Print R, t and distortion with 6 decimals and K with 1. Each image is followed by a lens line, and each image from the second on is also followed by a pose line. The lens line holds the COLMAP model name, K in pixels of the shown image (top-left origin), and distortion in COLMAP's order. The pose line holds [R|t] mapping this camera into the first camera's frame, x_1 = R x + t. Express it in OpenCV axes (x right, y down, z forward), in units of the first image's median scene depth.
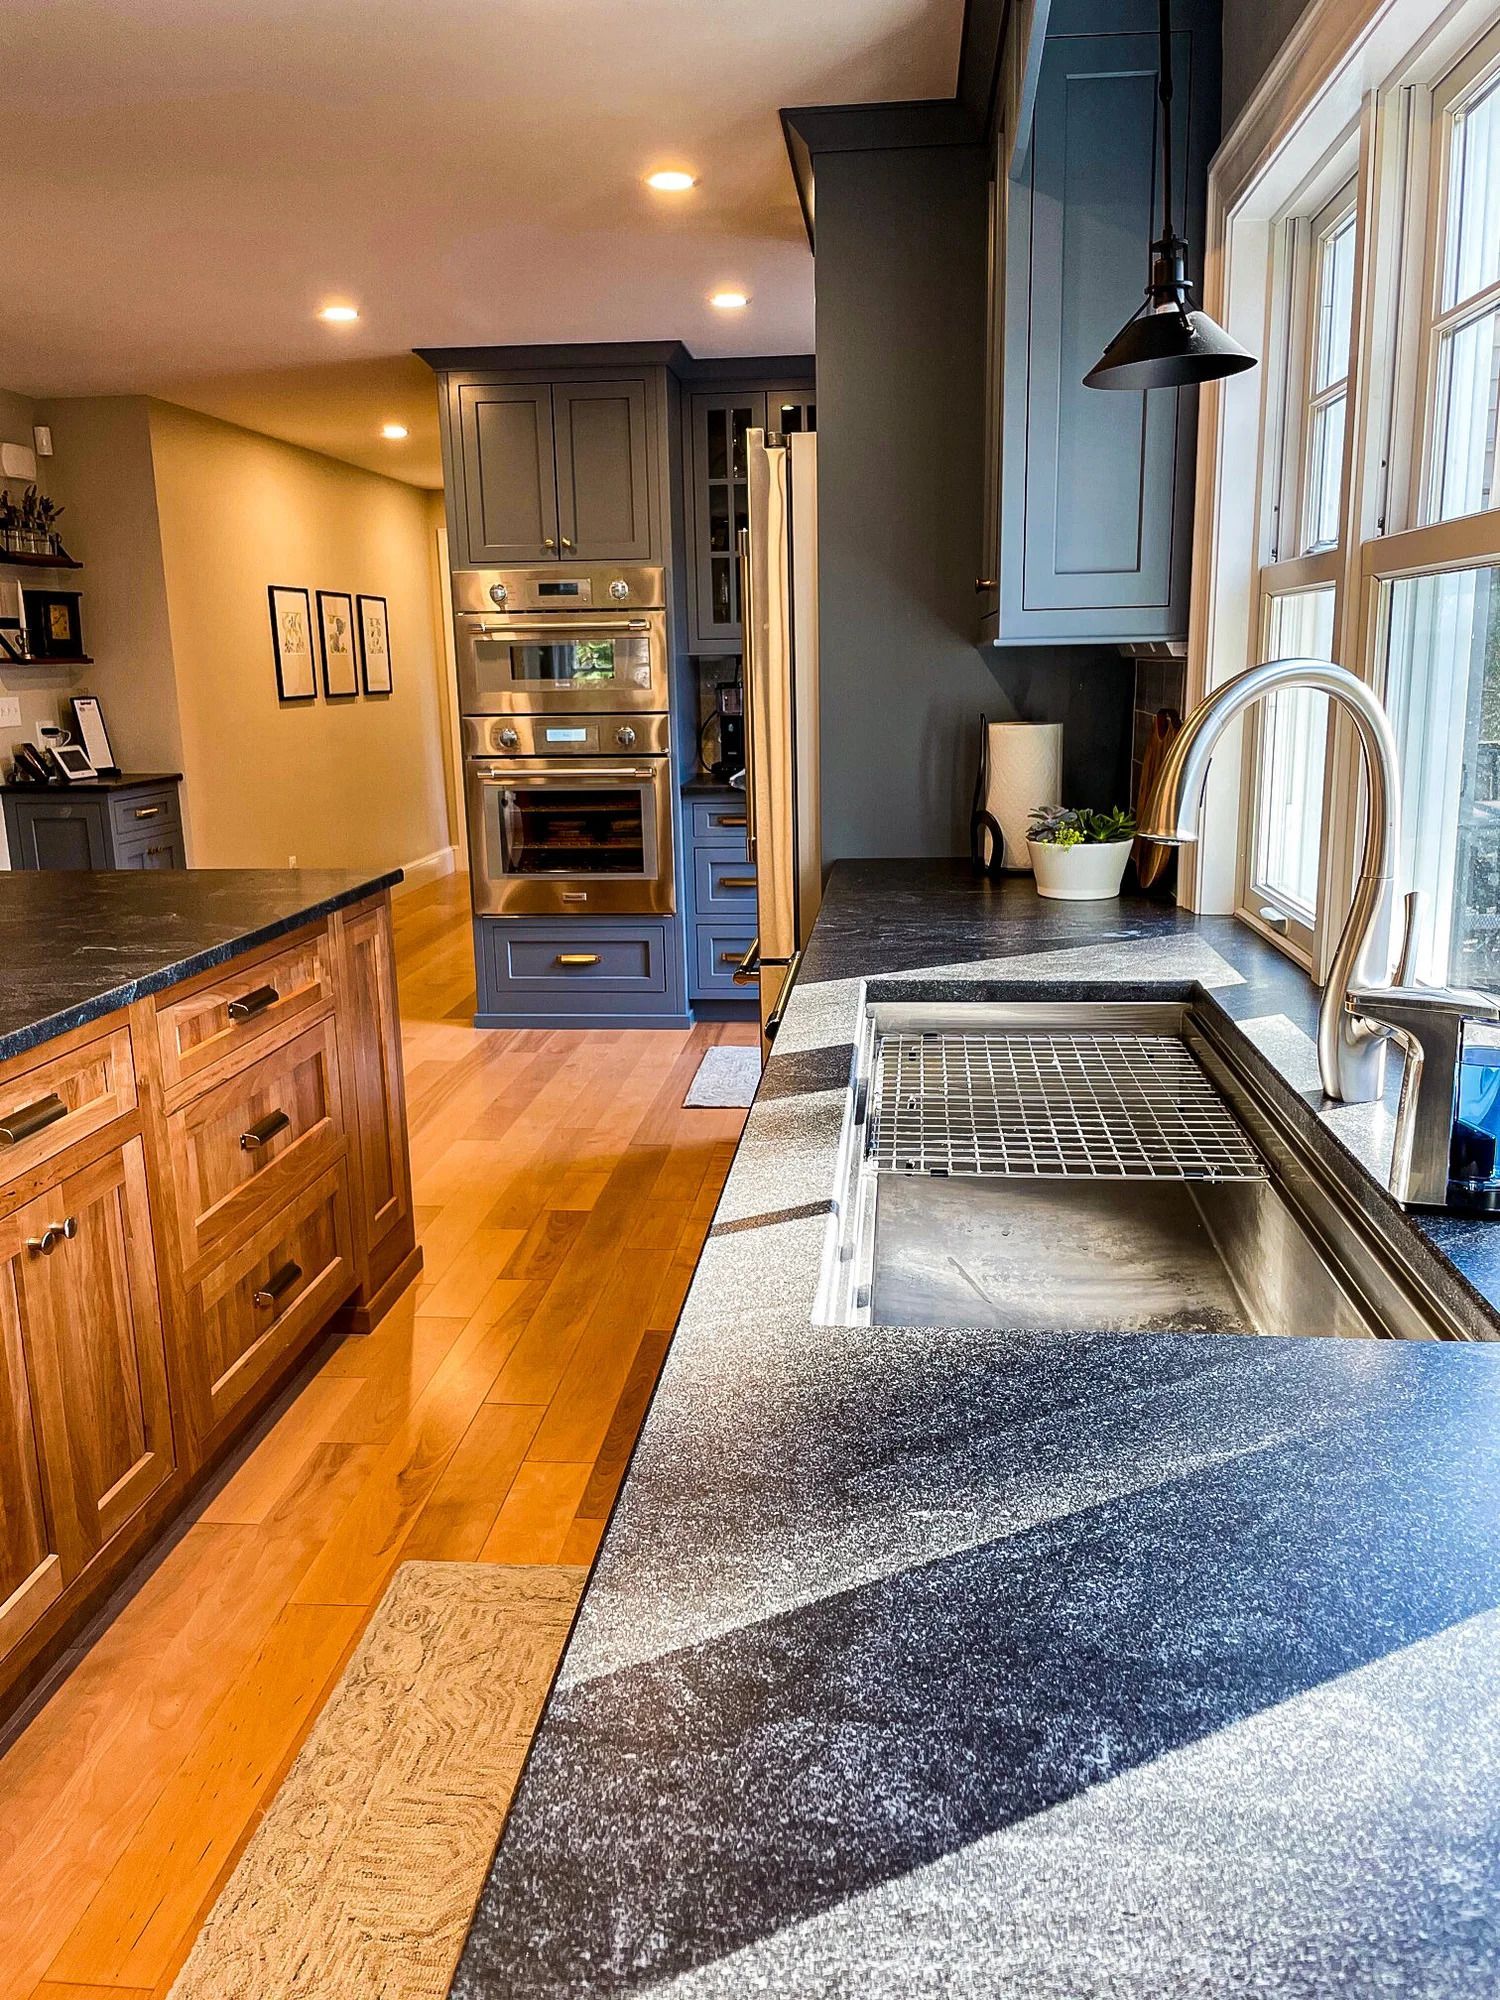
lens RADIAL K [[1528.7, 0, 758.3], [0, 1528.7, 986.3], [0, 0, 1]] dist [0.040902, -0.005338]
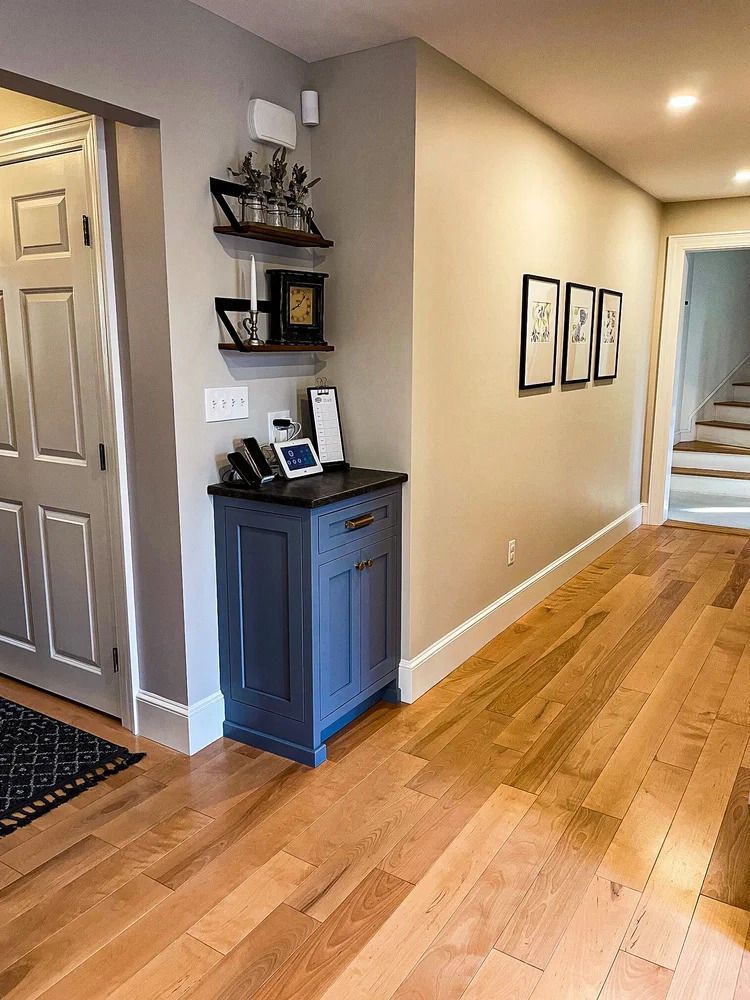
lens RADIAL K [[764.3, 0, 379.9], [0, 764.3, 503.3], [0, 0, 1]] dist [0.040902, -0.005338]
pose [[0.891911, 0.115595, -0.437187, -0.197222], [-0.117176, 0.992834, 0.023458, -0.134654], [0.436765, 0.030306, 0.899065, 0.609848]]
